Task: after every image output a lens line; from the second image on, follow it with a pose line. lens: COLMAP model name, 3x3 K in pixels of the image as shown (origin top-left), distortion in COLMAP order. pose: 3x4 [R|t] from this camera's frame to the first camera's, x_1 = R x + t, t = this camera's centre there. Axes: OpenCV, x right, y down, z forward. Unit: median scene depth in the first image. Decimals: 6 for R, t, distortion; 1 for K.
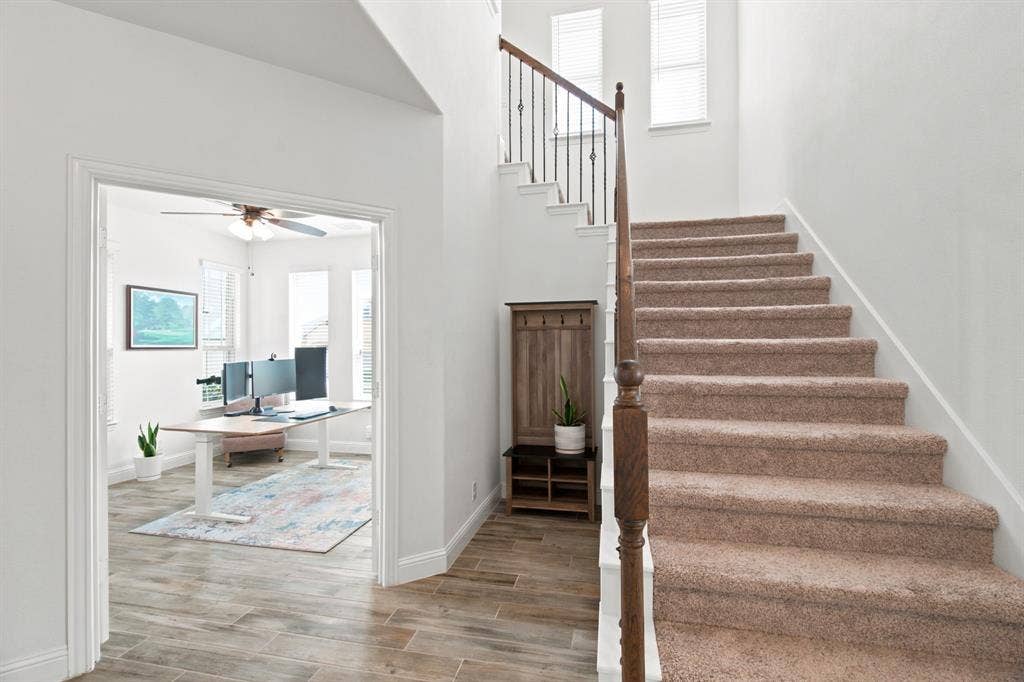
lens RADIAL K [[469.5, 0, 514.4], [0, 469.5, 344.4], [0, 0, 1]] dist [0.002337, -0.002427]
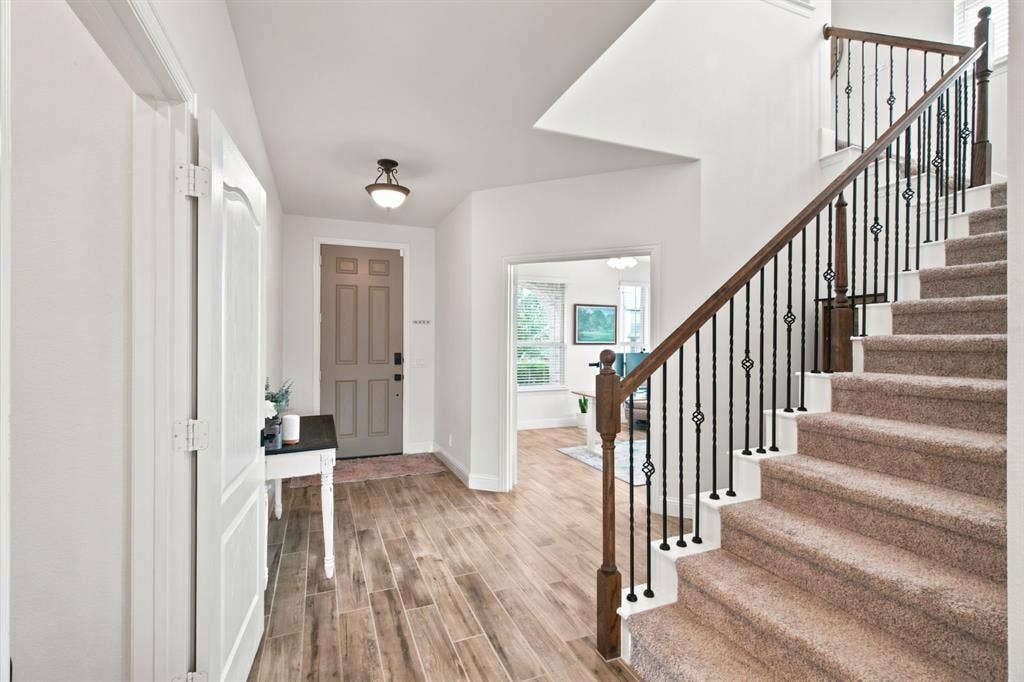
lens RADIAL K [[469.5, 0, 511.4], [0, 469.5, 344.5], [0, 0, 1]] dist [0.002337, -0.002427]
pose [[0.570175, 0.005031, -0.821508, 0.398574], [0.001322, 0.999974, 0.007041, -0.000541], [0.821522, -0.005101, 0.570154, -0.094328]]
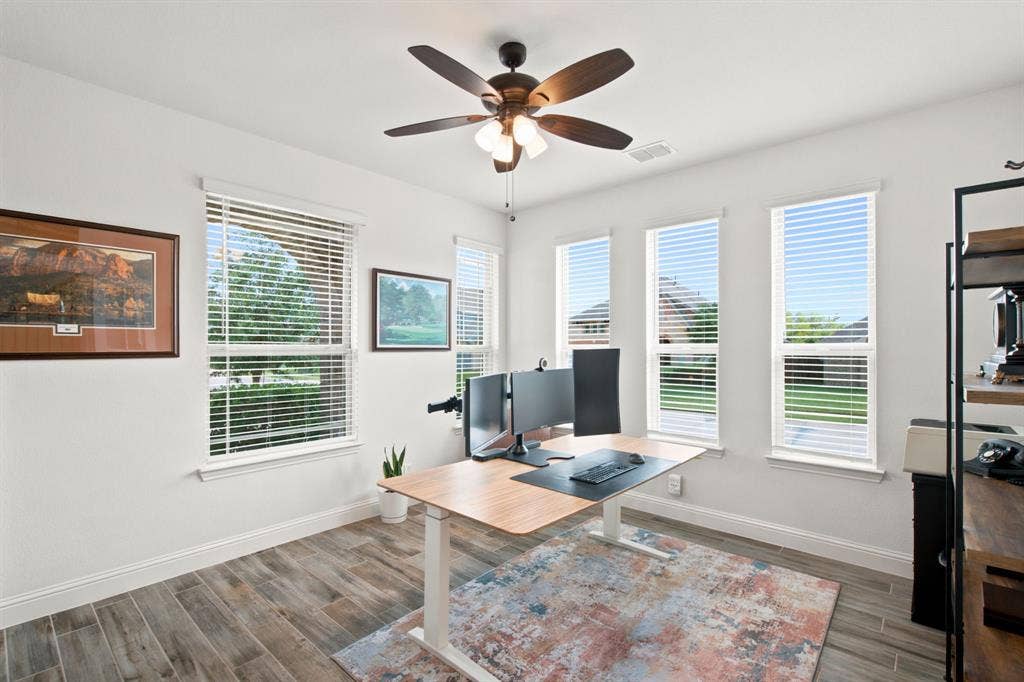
lens RADIAL K [[469.5, 0, 511.0], [0, 469.5, 349.9], [0, 0, 1]] dist [0.002337, -0.002427]
pose [[0.872297, 0.007061, -0.488926, -0.259077], [-0.002639, 0.999949, 0.009732, 0.001420], [0.488970, -0.007199, 0.872271, 0.464482]]
